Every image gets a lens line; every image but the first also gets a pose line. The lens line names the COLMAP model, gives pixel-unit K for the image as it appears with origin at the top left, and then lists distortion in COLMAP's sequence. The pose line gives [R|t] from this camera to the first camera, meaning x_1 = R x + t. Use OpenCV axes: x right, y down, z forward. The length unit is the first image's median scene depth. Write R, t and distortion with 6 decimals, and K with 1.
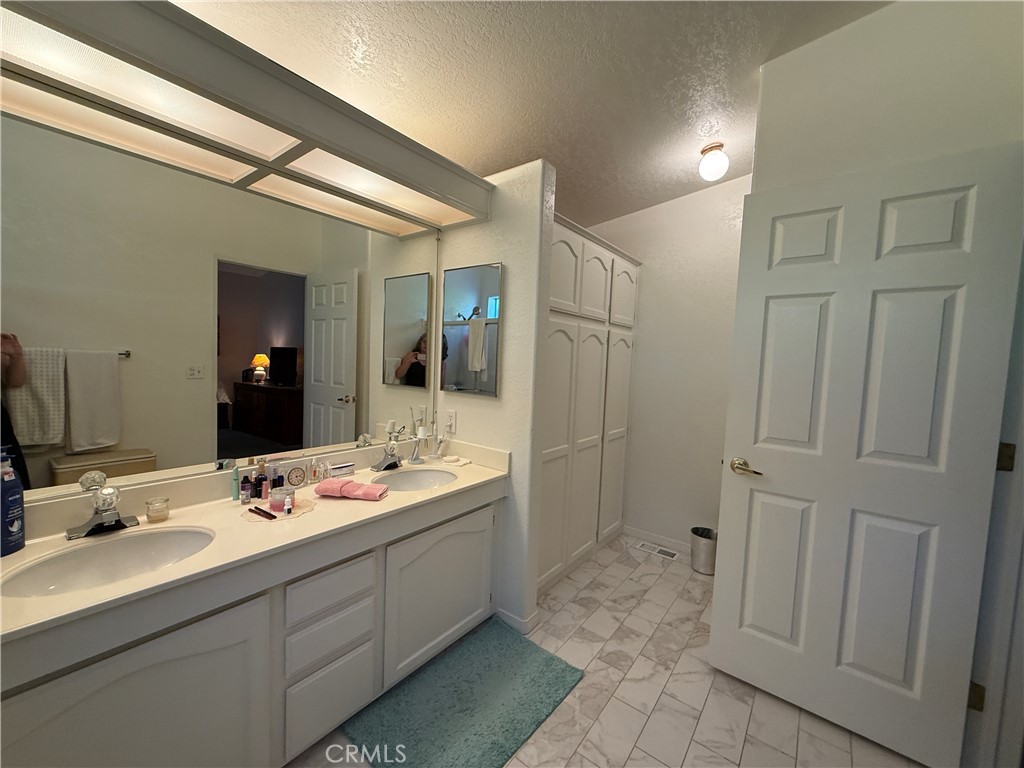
lens RADIAL K [[407.2, 0, 511.8], [0, 407.2, 386.5], [0, 0, 1]] dist [-0.002629, -0.000122]
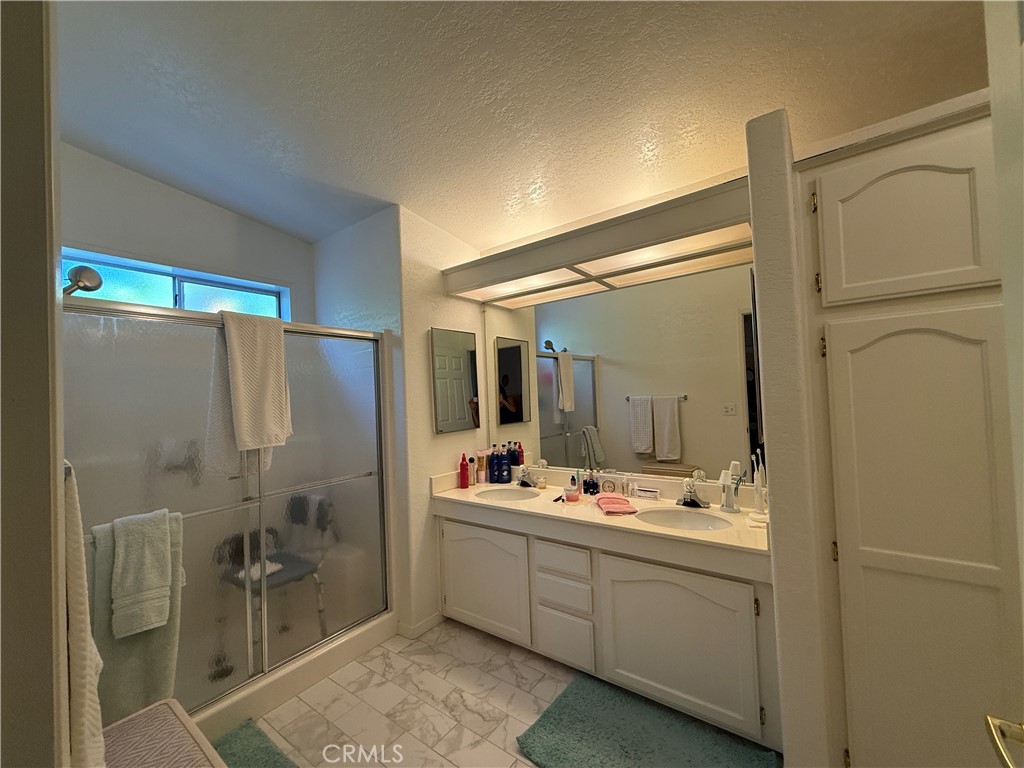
lens RADIAL K [[407.2, 0, 511.8], [0, 407.2, 386.5], [0, 0, 1]] dist [-0.002629, -0.000122]
pose [[0.032105, -0.060028, -0.997680, 0.779157], [-0.026443, 0.997794, -0.060885, -0.023762], [0.999135, 0.028337, 0.030447, 0.560516]]
